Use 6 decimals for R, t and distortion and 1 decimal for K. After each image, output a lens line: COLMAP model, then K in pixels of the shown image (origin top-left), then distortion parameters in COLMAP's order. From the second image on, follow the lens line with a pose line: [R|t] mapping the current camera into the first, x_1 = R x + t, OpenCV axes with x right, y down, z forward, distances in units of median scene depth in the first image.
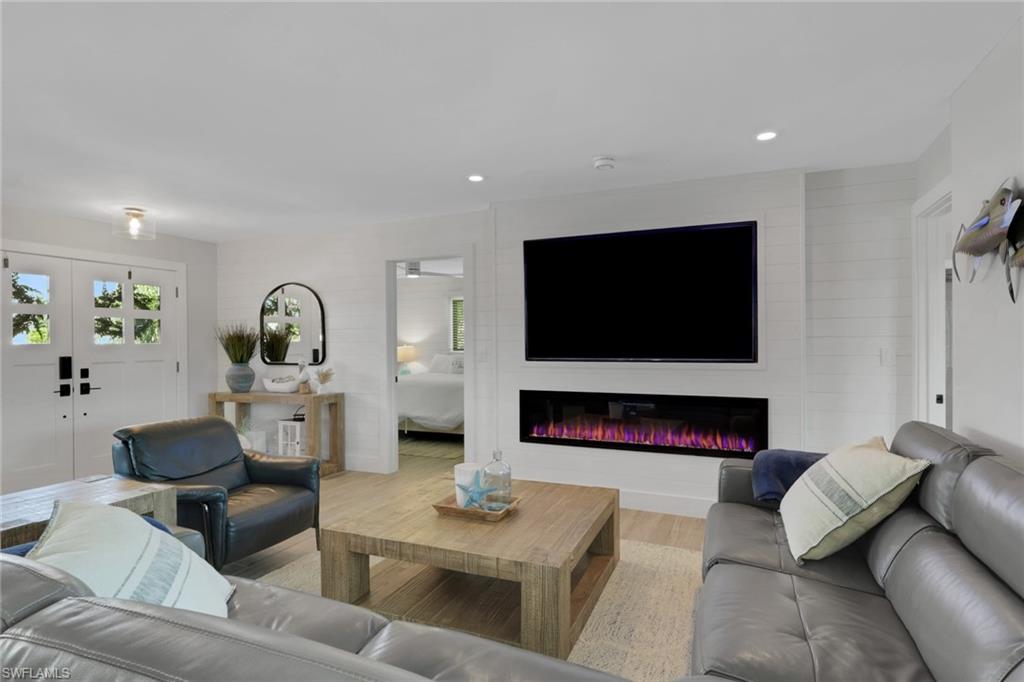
lens RADIAL K [[530.4, 0, 512.0], [0, 530.4, 341.0], [0, 0, 1]] dist [0.002933, 0.009305]
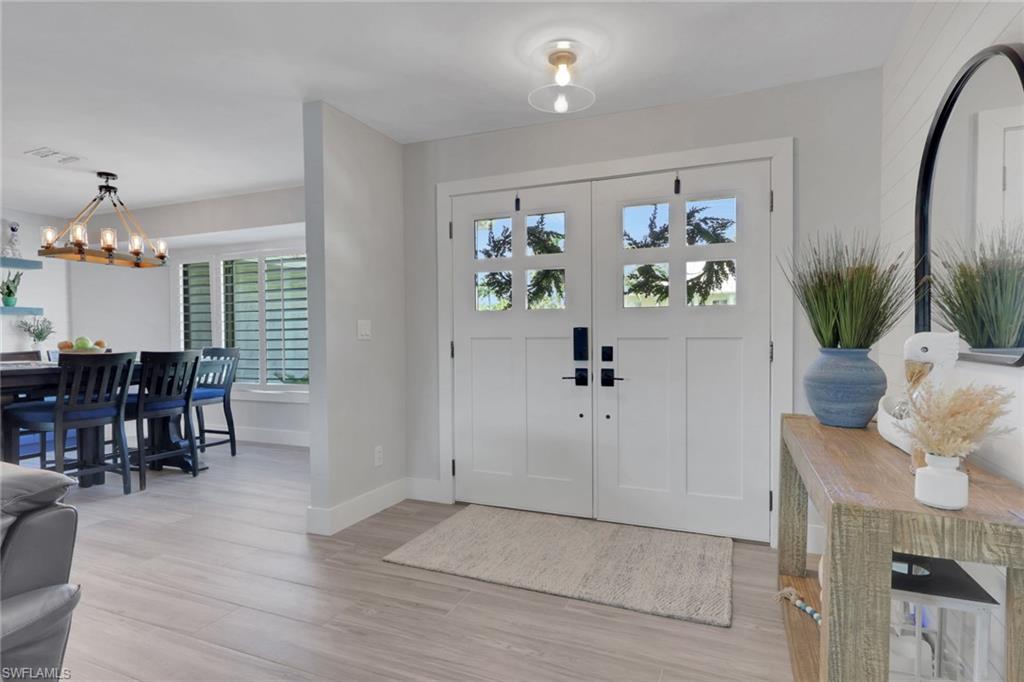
lens RADIAL K [[526.6, 0, 535.5], [0, 526.6, 344.4], [0, 0, 1]] dist [0.000882, 0.000453]
pose [[0.034294, 0.023158, -0.999143, -0.167075], [0.006929, 0.999702, 0.023409, 0.033925], [0.999388, -0.007726, 0.034124, 0.900915]]
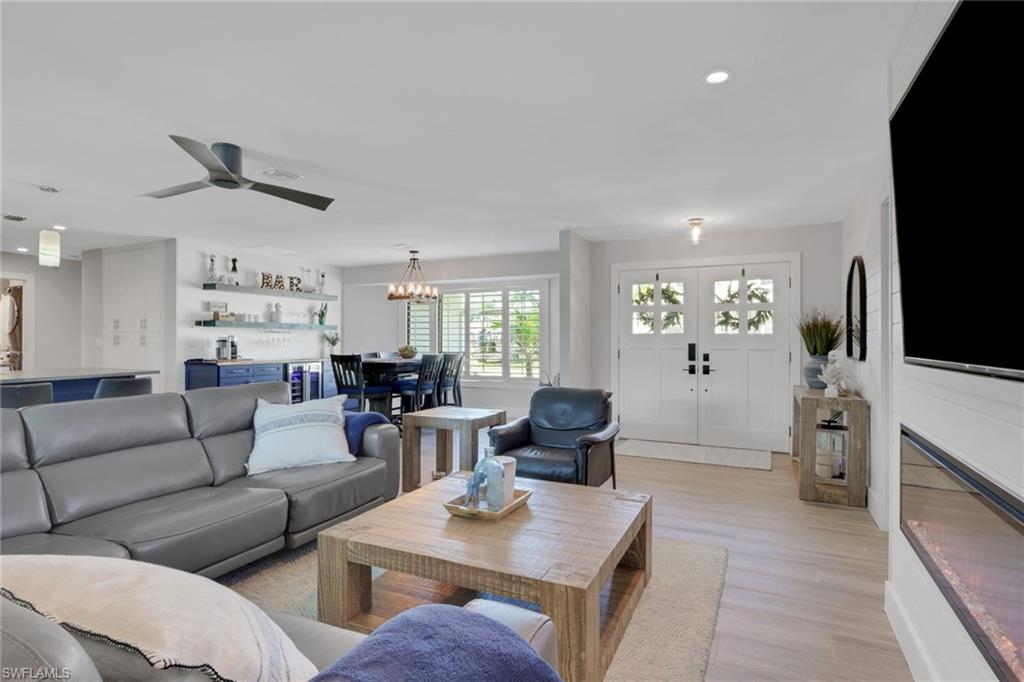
lens RADIAL K [[541.0, 0, 570.3], [0, 541.0, 336.7], [0, 0, 1]] dist [-0.034132, -0.000050]
pose [[0.051670, 0.000467, -0.998664, 0.441898], [-0.004218, 0.999991, 0.000249, 0.013610], [0.998655, 0.004200, 0.051671, 0.626000]]
